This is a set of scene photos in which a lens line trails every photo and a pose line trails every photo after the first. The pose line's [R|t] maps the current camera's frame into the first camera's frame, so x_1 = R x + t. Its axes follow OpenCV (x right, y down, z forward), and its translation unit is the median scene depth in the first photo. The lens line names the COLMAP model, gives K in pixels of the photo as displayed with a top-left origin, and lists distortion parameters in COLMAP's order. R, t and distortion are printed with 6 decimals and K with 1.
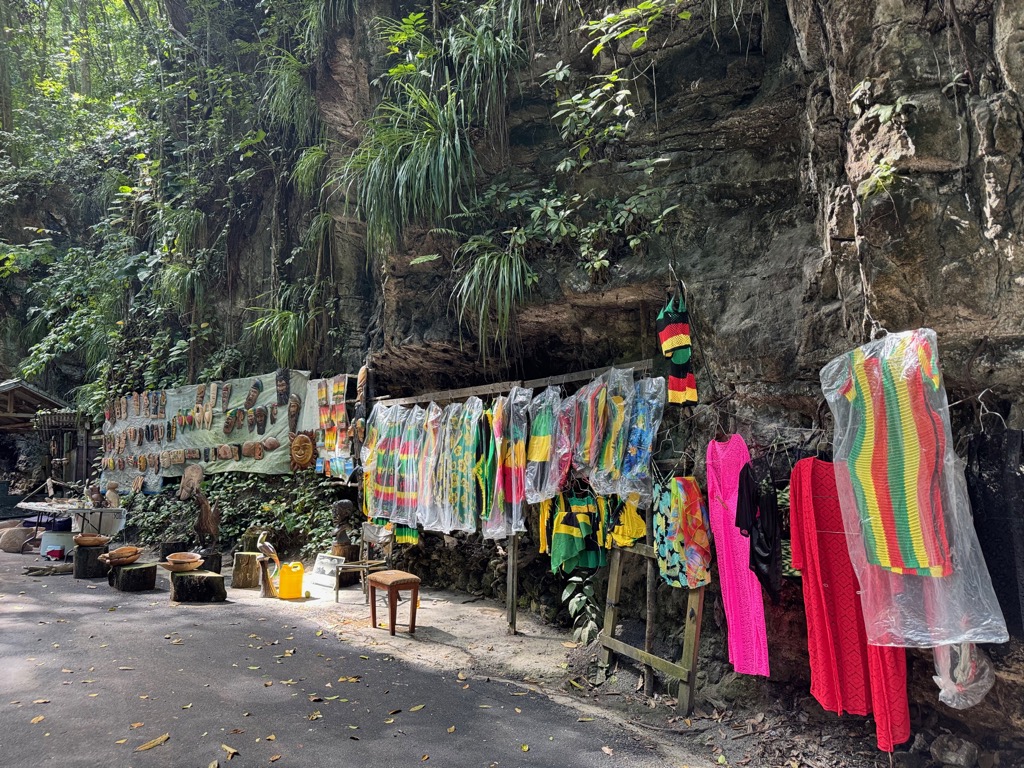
lens RADIAL K [[708.7, 0, 515.3], [0, 708.7, 385.6], [0, 0, 1]] dist [0.005961, -0.028815]
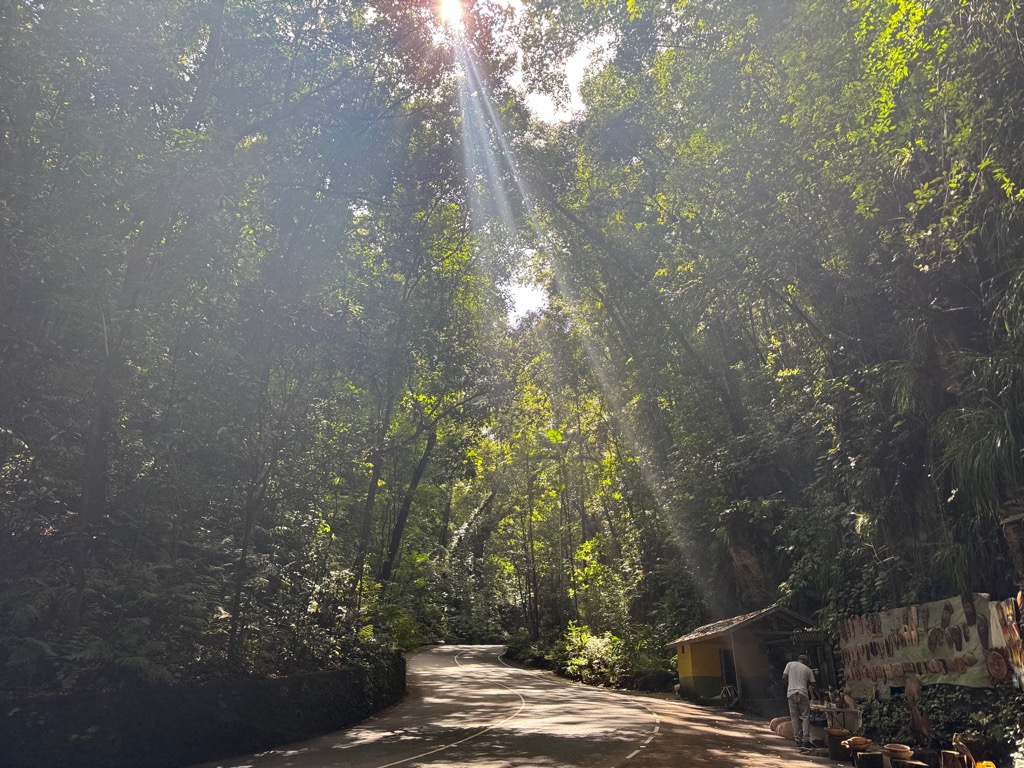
lens RADIAL K [[708.7, 0, 515.3], [0, 708.7, 385.6], [0, 0, 1]] dist [0.005961, -0.028815]
pose [[0.571721, -0.277491, -0.772097, 0.559064], [0.052282, 0.951477, -0.303246, -0.077215], [0.818780, 0.133005, 0.558487, -0.720397]]
